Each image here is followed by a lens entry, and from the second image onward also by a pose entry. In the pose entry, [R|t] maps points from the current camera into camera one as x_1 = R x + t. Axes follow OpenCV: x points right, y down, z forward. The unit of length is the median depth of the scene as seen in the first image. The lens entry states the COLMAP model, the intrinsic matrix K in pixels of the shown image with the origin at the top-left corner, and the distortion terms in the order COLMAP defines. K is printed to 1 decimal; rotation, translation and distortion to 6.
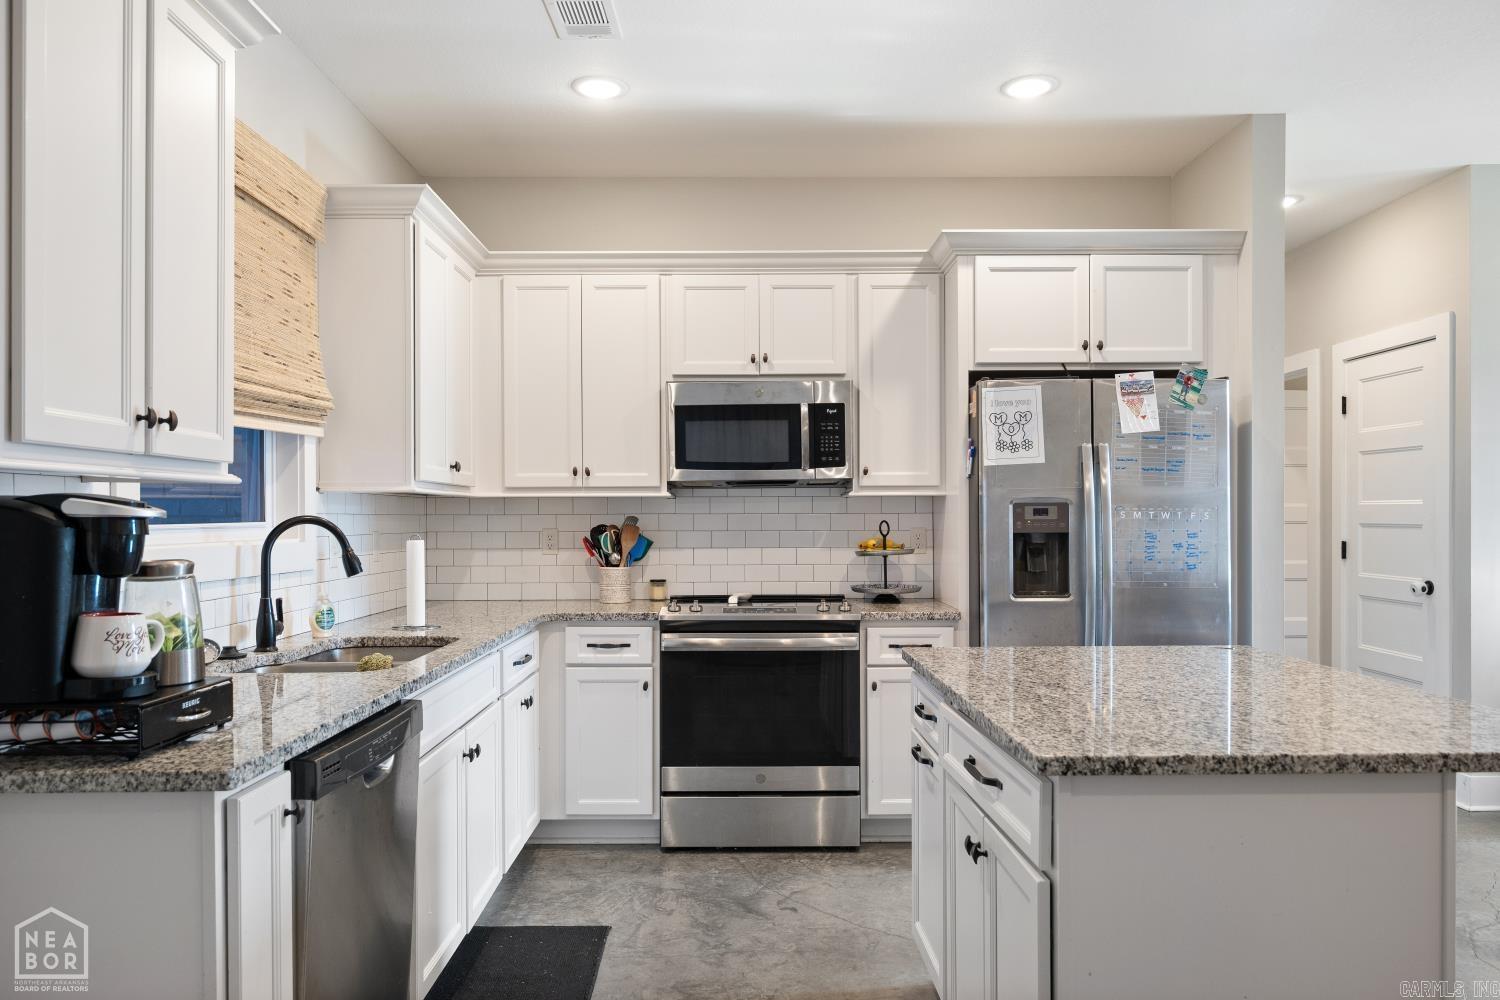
lens RADIAL K [[1045.8, 0, 748.5], [0, 1045.8, 525.6], [0, 0, 1]] dist [-0.001266, 0.007713]
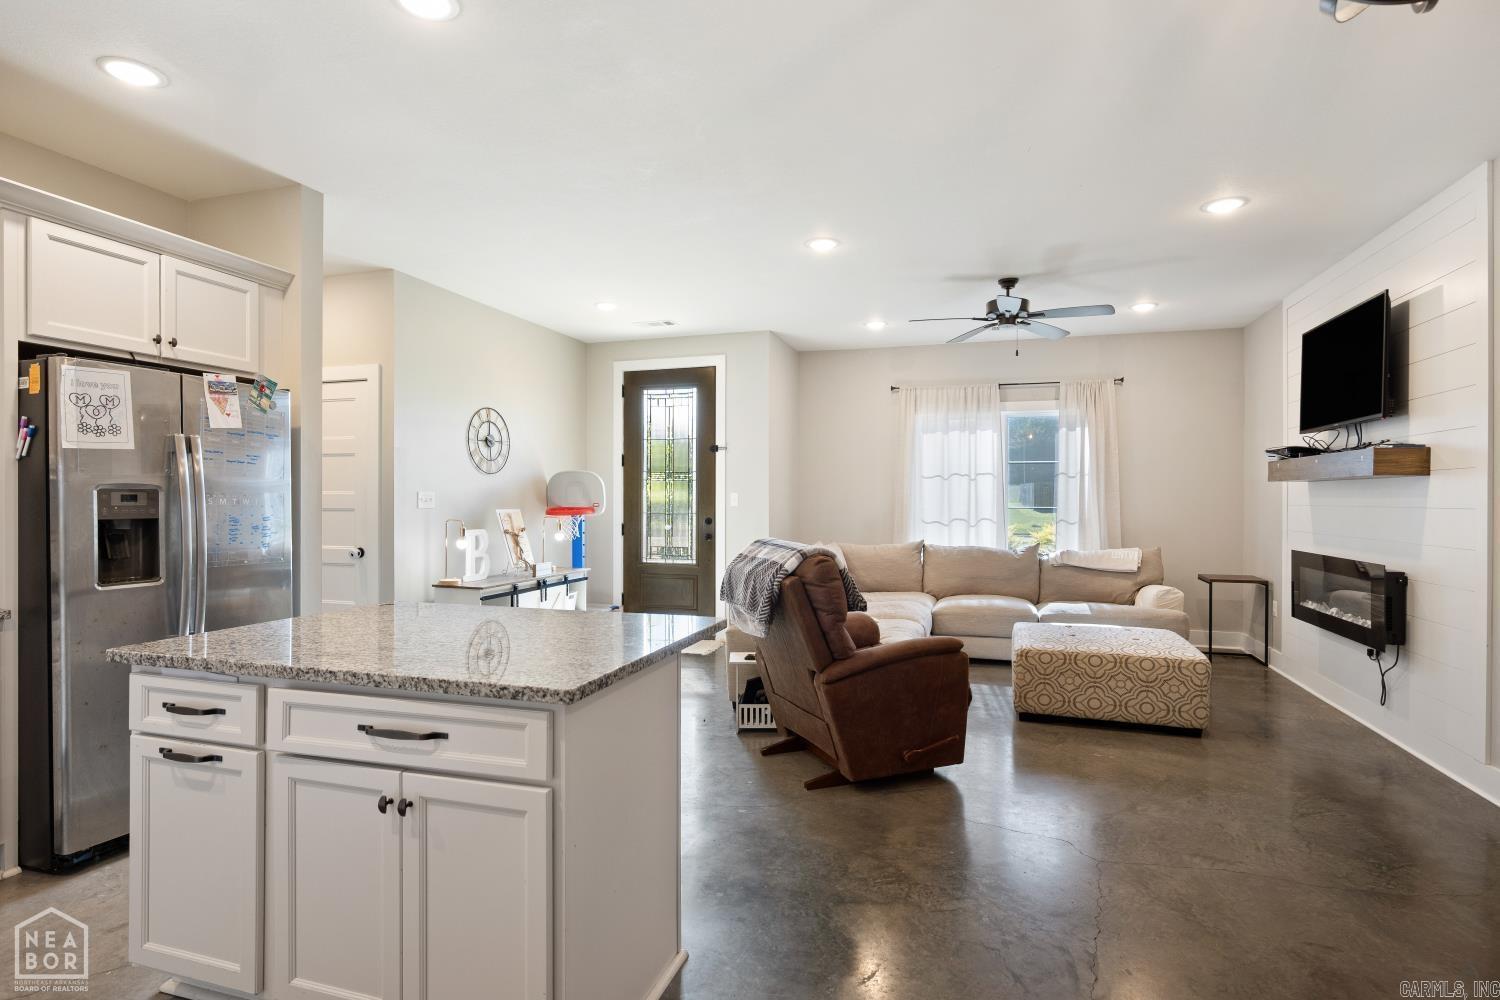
lens RADIAL K [[767.0, 0, 746.4], [0, 767.0, 500.1], [0, 0, 1]] dist [-0.001358, 0.001719]
pose [[0.312306, 0.005052, 0.949968, -0.223080], [0.006597, 0.999950, -0.007487, -0.001640], [-0.949959, 0.008605, 0.312257, 0.200641]]
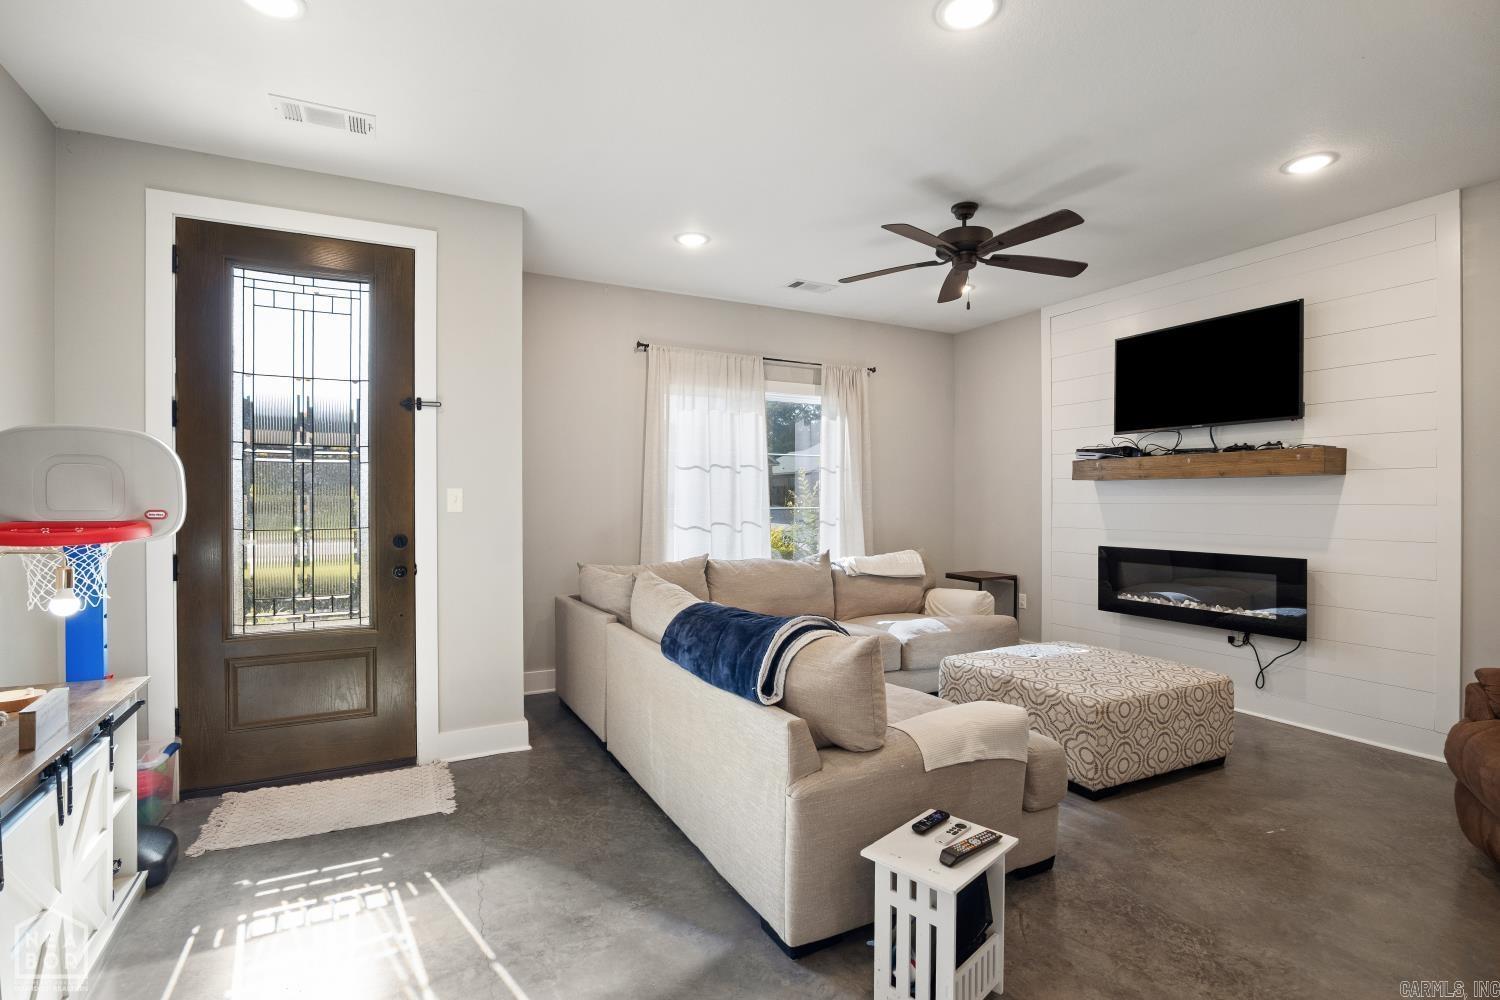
lens RADIAL K [[698.3, 0, 726.3], [0, 698.3, 502.6], [0, 0, 1]] dist [-0.025368, 0.005660]
pose [[-0.453650, 0.002354, 0.891177, 0.499897], [0.014091, 0.999890, 0.004531, -0.012304], [-0.891068, 0.014613, -0.453634, 0.862290]]
